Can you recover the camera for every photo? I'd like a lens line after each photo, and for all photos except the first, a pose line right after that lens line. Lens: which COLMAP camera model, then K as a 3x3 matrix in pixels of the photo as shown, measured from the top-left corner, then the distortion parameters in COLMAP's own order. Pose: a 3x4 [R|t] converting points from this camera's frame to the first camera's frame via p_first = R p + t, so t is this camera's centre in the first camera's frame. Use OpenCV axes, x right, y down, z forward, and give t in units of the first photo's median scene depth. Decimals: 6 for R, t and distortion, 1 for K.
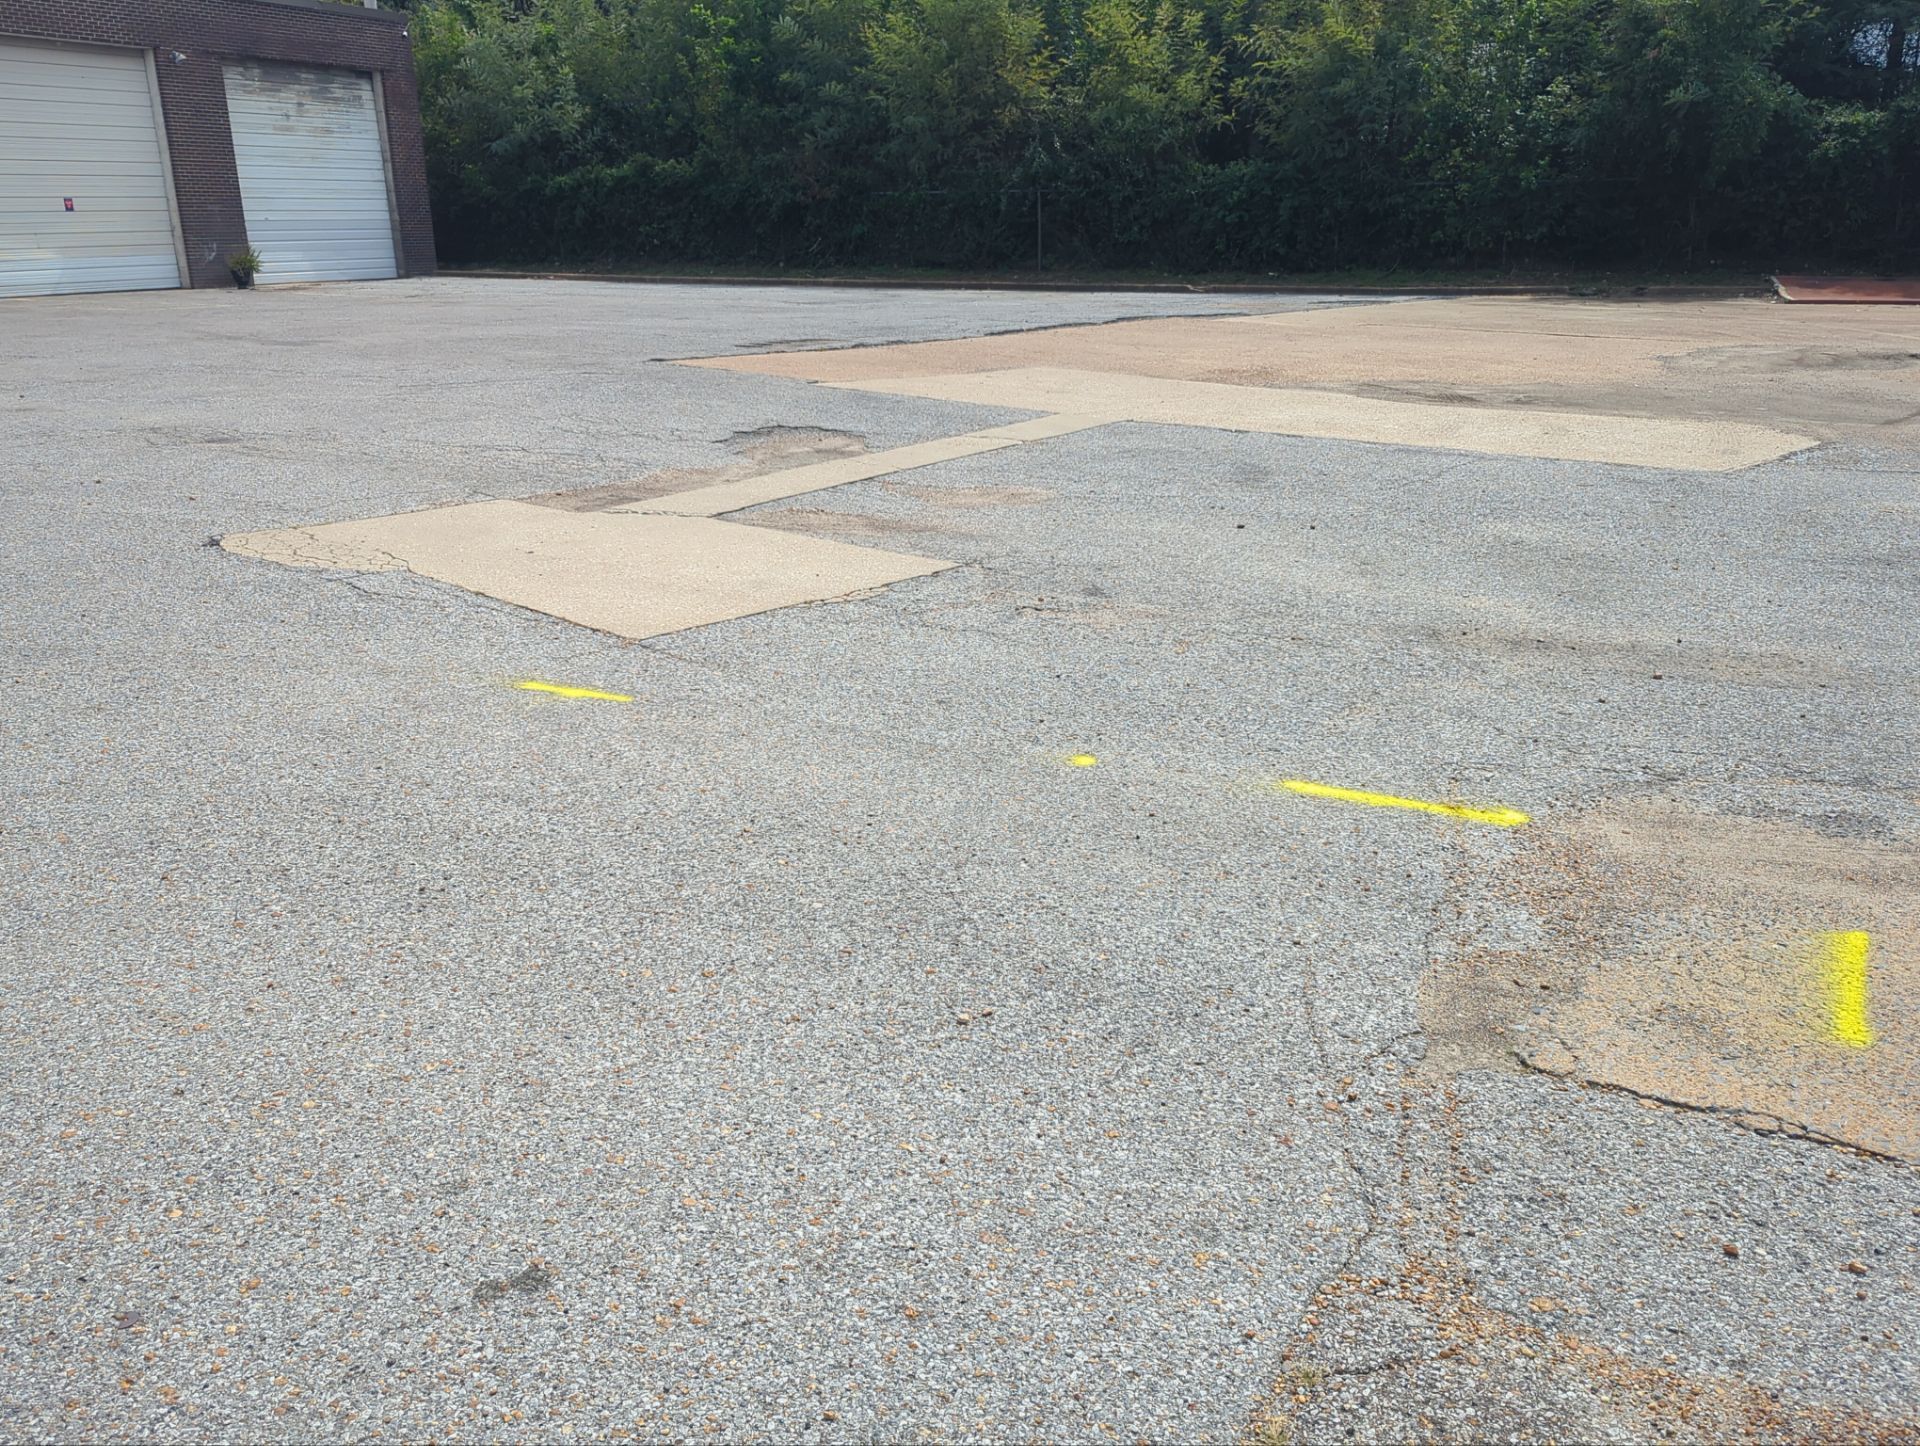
lens RADIAL K [[1534.0, 0, 960.0], [0, 1534.0, 723.0], [0, 0, 1]] dist [0.048420, -0.045319]
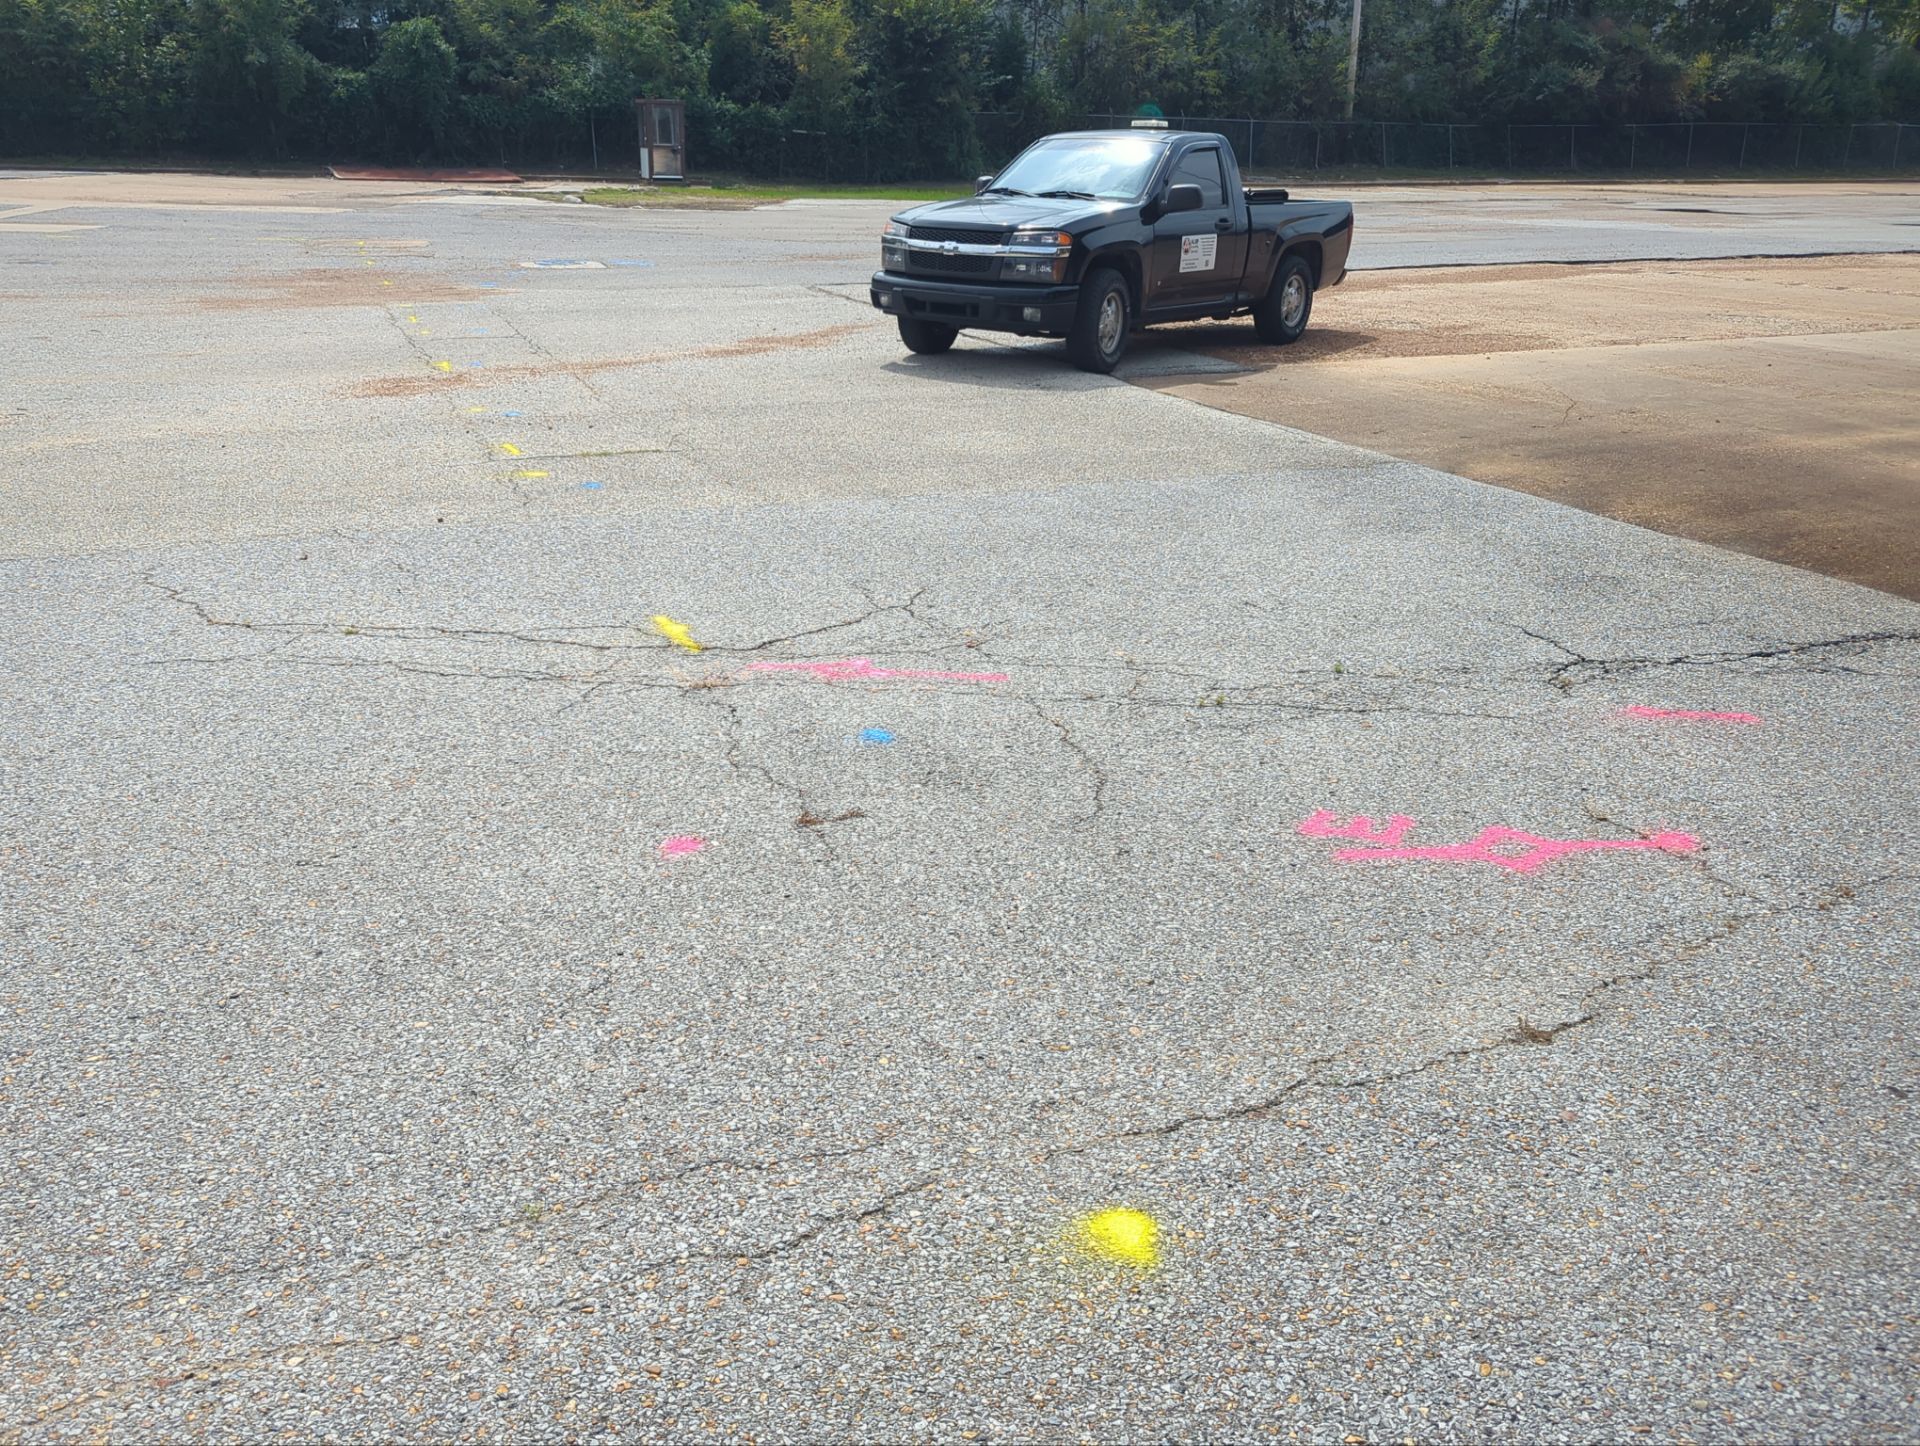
lens RADIAL K [[1534.0, 0, 960.0], [0, 1534.0, 723.0], [0, 0, 1]] dist [0.048420, -0.045319]
pose [[0.674529, -0.234992, 0.699849, -0.363667], [0.198233, 0.970825, 0.134918, 0.225340], [-0.711136, 0.047727, 0.701433, -0.696298]]
